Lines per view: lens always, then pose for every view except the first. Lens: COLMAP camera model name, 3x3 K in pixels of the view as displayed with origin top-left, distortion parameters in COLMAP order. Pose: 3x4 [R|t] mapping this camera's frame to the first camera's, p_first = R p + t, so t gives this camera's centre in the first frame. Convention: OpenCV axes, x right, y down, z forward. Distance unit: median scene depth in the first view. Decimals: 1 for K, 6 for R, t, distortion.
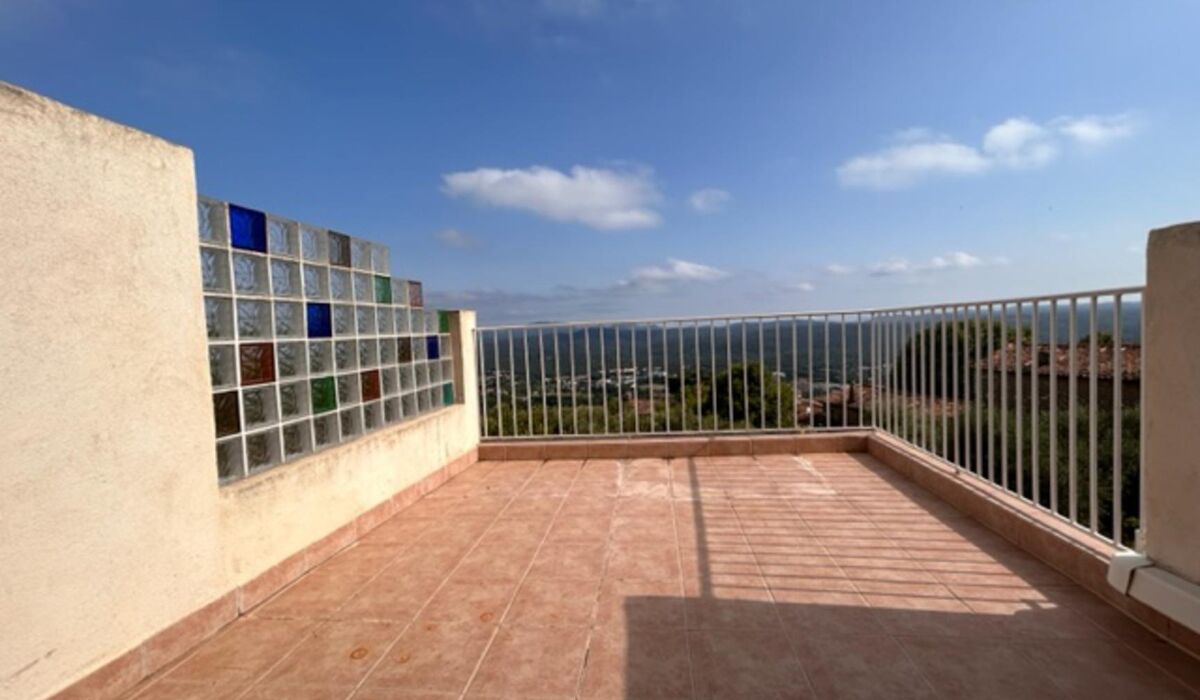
lens RADIAL K [[481.1, 0, 601.5], [0, 481.1, 351.4], [0, 0, 1]] dist [-0.000300, 0.000064]
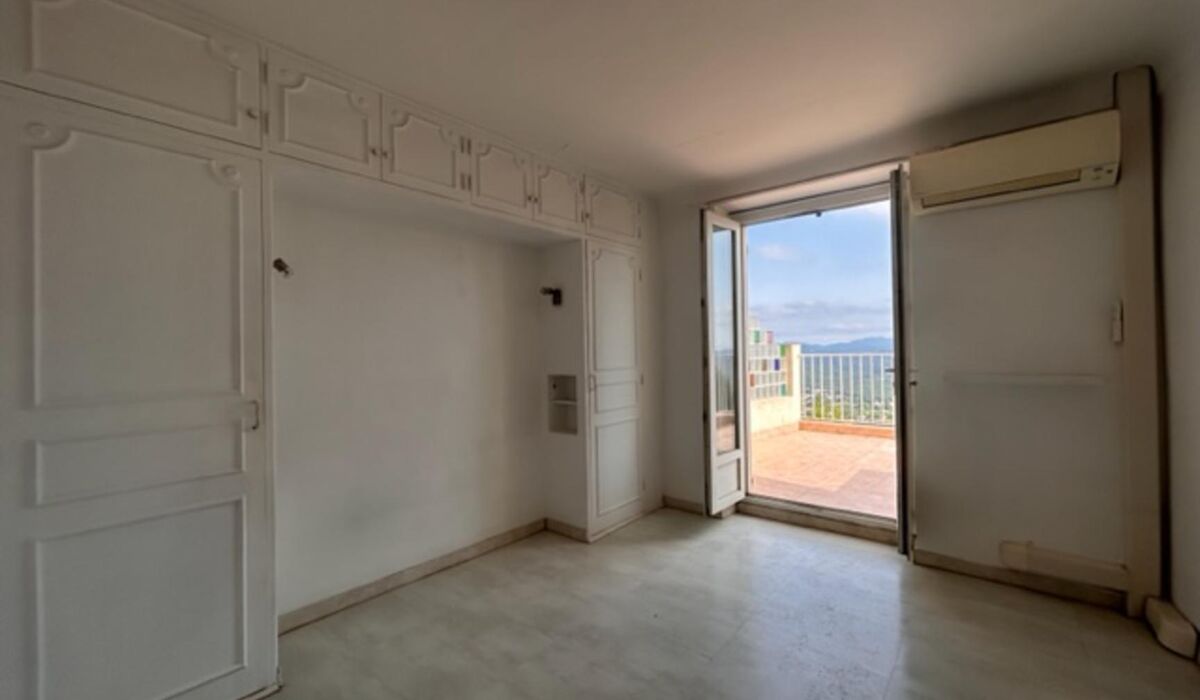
lens RADIAL K [[481.1, 0, 603.5], [0, 481.1, 349.8], [0, 0, 1]] dist [-0.000300, 0.000064]
pose [[0.805757, 0.027030, -0.591629, 0.211374], [-0.046639, 0.998752, -0.017889, 0.000637], [0.590407, 0.042007, 0.806012, -0.901407]]
